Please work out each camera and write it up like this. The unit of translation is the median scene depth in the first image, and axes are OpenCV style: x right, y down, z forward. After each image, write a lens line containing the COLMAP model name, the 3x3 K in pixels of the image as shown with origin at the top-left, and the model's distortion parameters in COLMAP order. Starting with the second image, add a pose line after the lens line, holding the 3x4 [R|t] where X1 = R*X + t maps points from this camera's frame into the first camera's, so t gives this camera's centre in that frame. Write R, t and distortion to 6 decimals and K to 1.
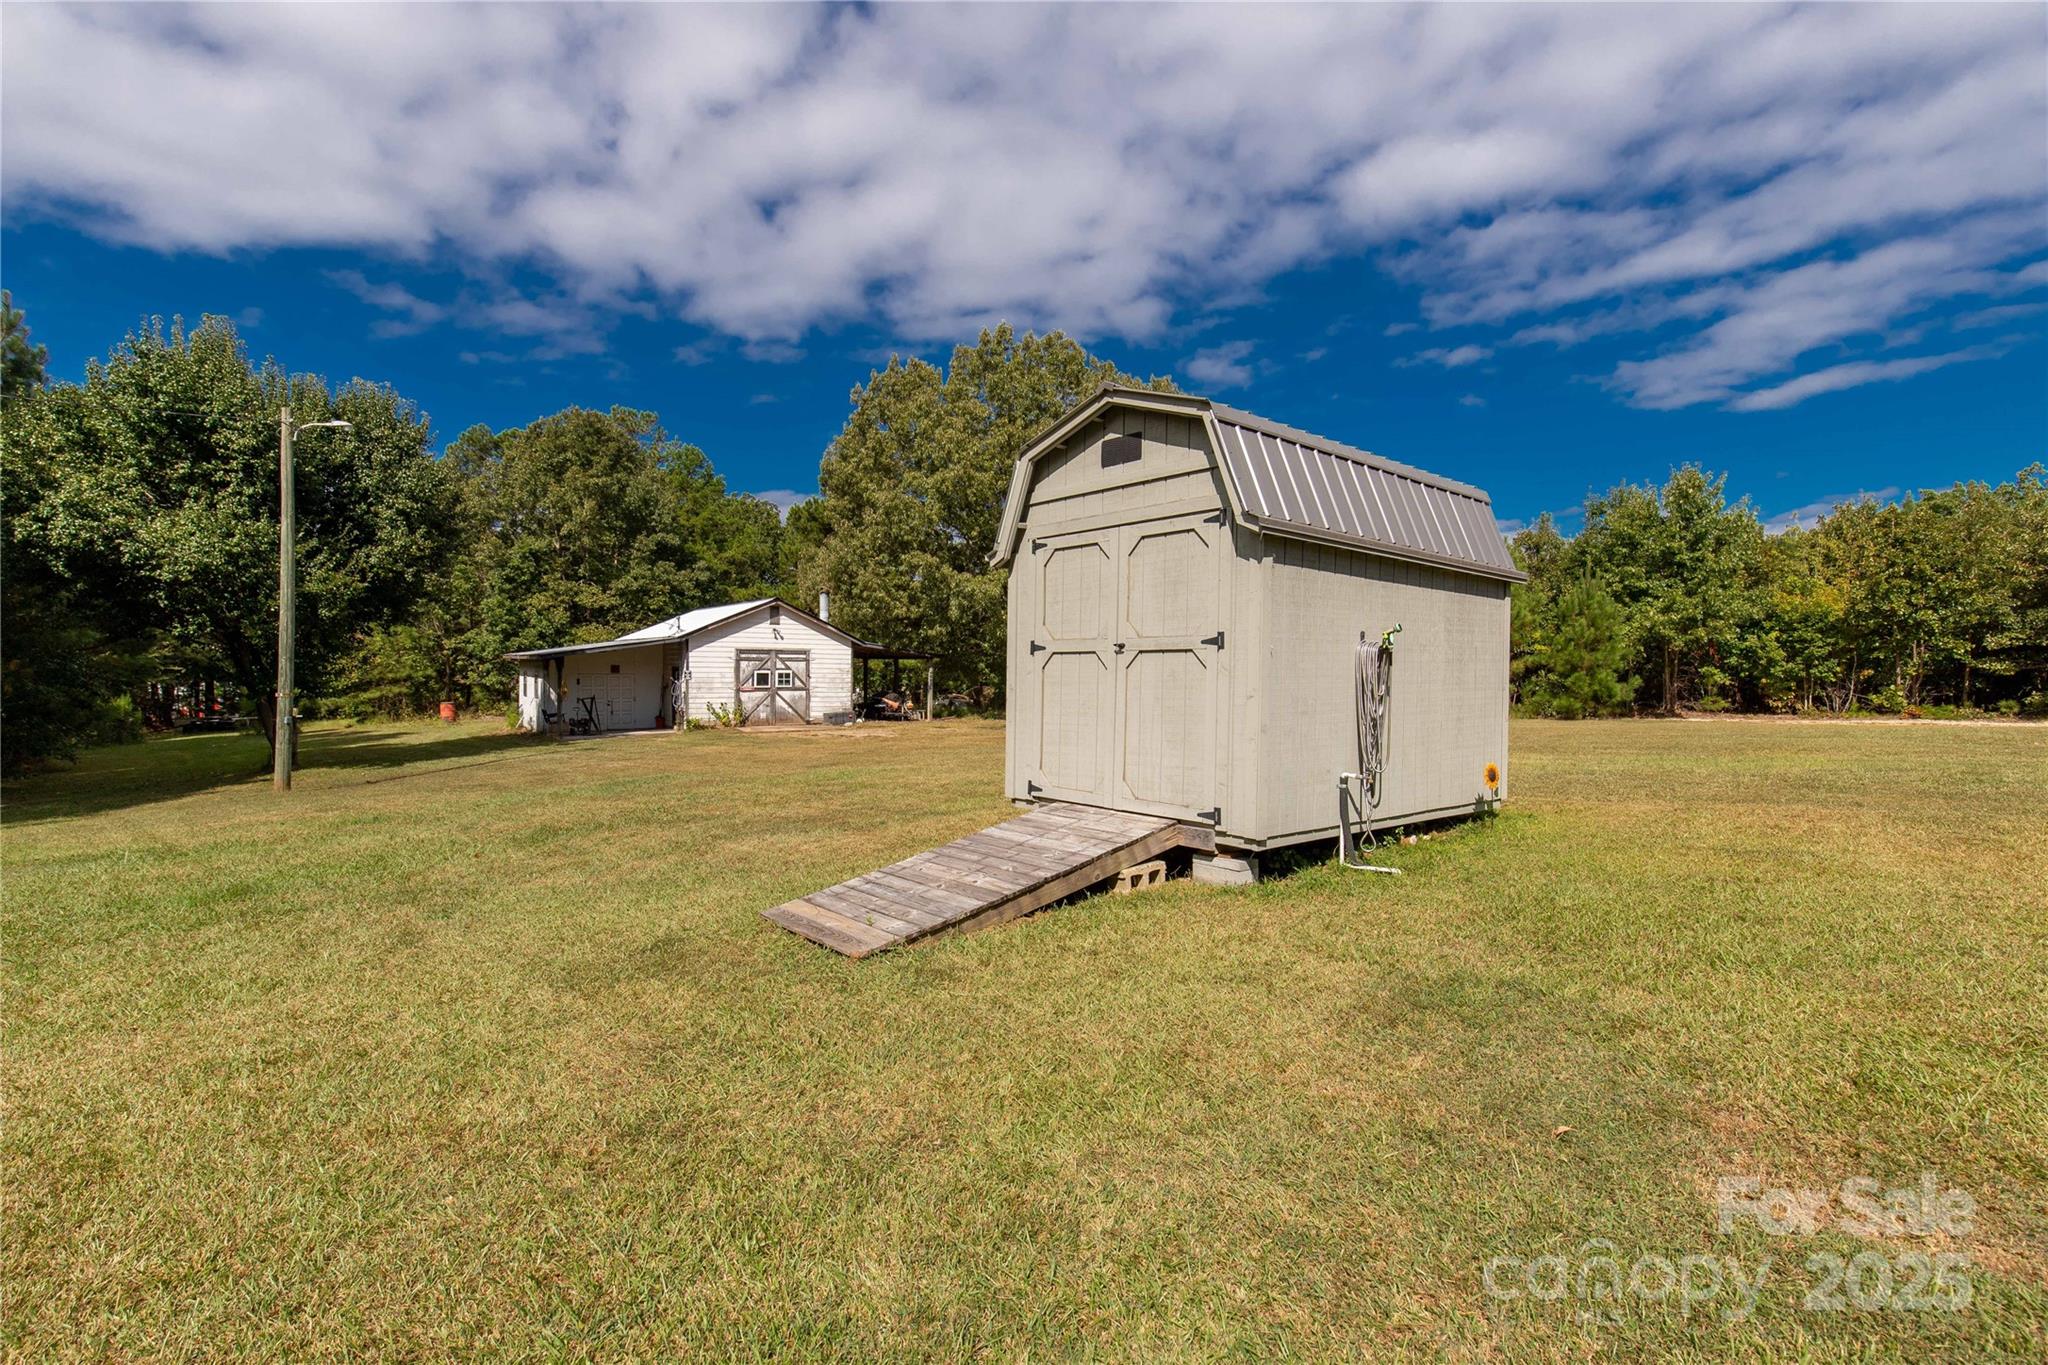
lens RADIAL K [[923.3, 0, 1024.0], [0, 923.3, 682.5], [0, 0, 1]] dist [0.003253, 0.000130]
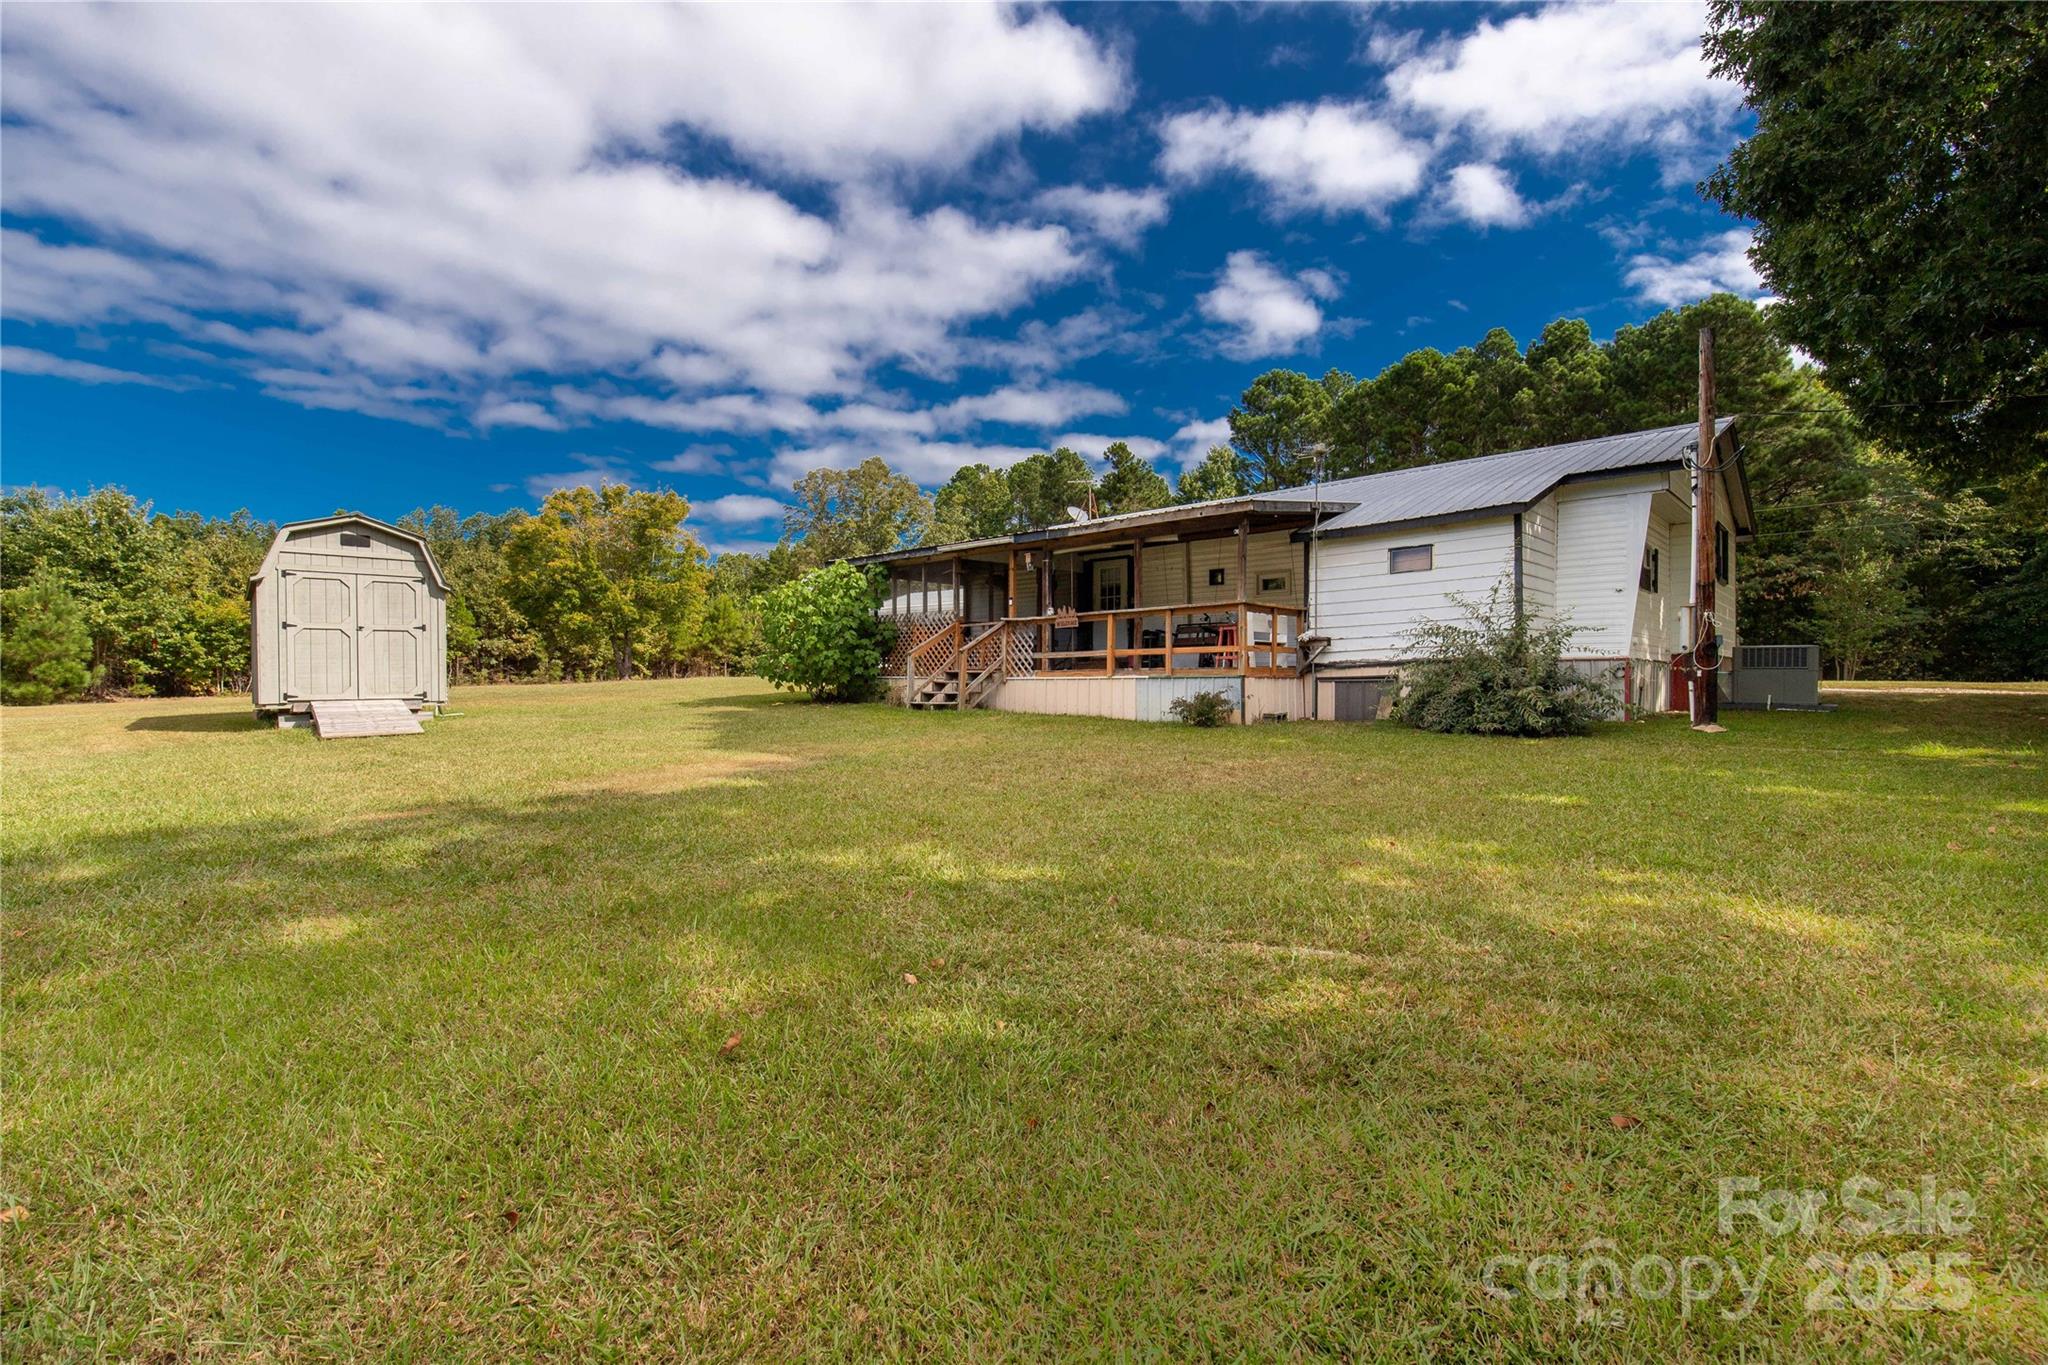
lens RADIAL K [[923.3, 0, 1024.0], [0, 923.3, 682.5], [0, 0, 1]] dist [0.003253, 0.000130]
pose [[-0.017255, -0.011103, 0.999789, -0.491409], [0.018208, 0.999769, 0.011417, 0.021310], [-0.999685, 0.018401, -0.017049, -0.128305]]
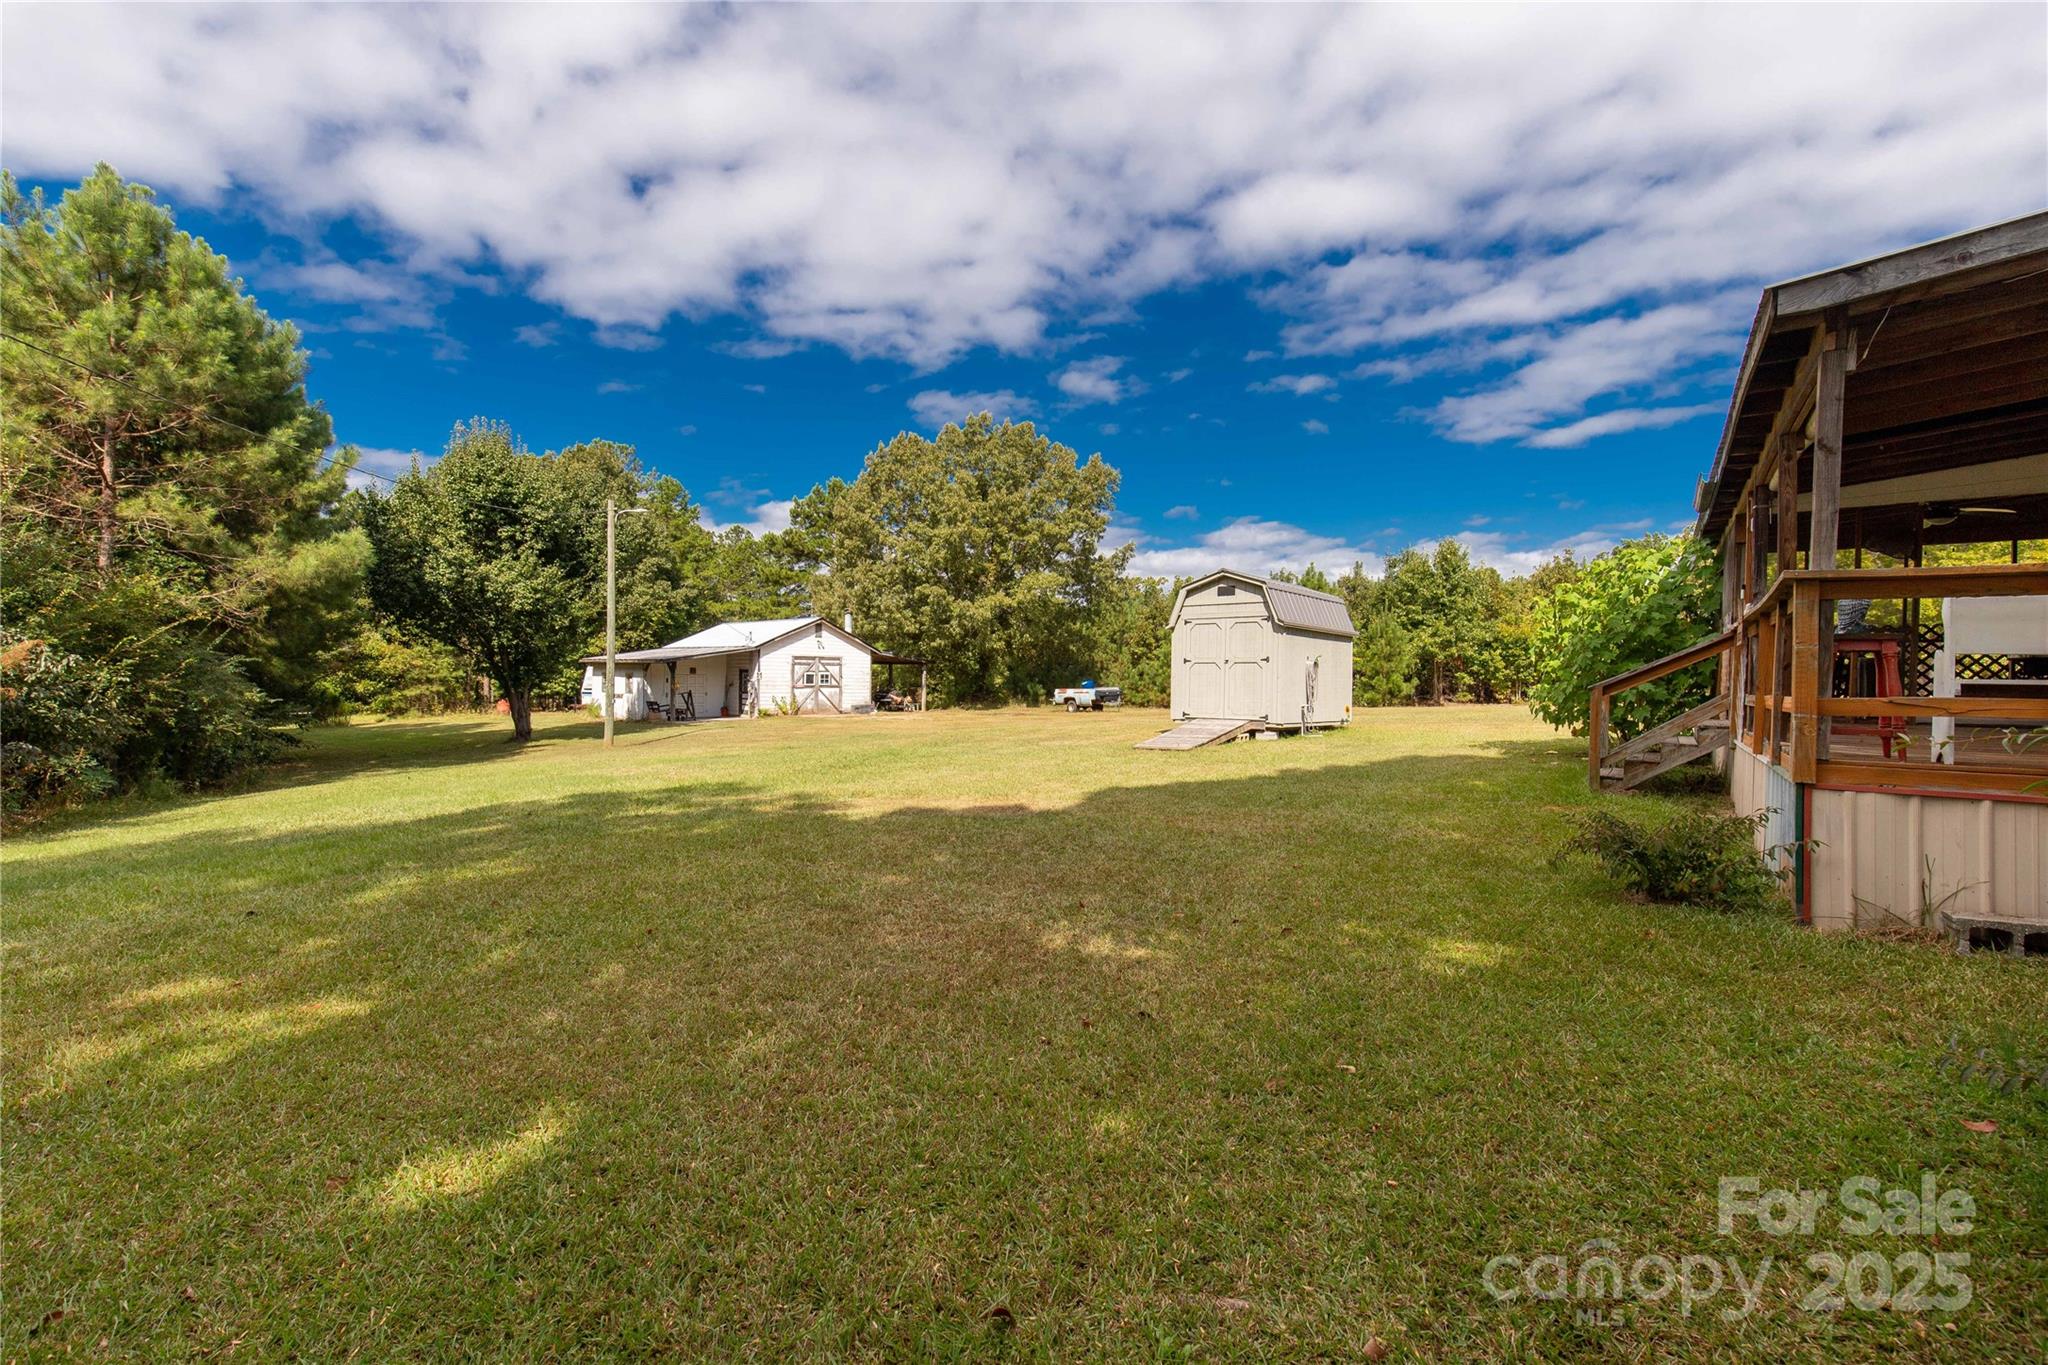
lens RADIAL K [[931.2, 0, 1024.0], [0, 931.2, 682.5], [0, 0, 1]] dist [0.024338, -0.000197]
pose [[0.984978, 0.002410, 0.172663, -0.226471], [-0.001272, 0.999977, -0.006700, 0.010667], [-0.172675, 0.006379, 0.984958, -0.385486]]
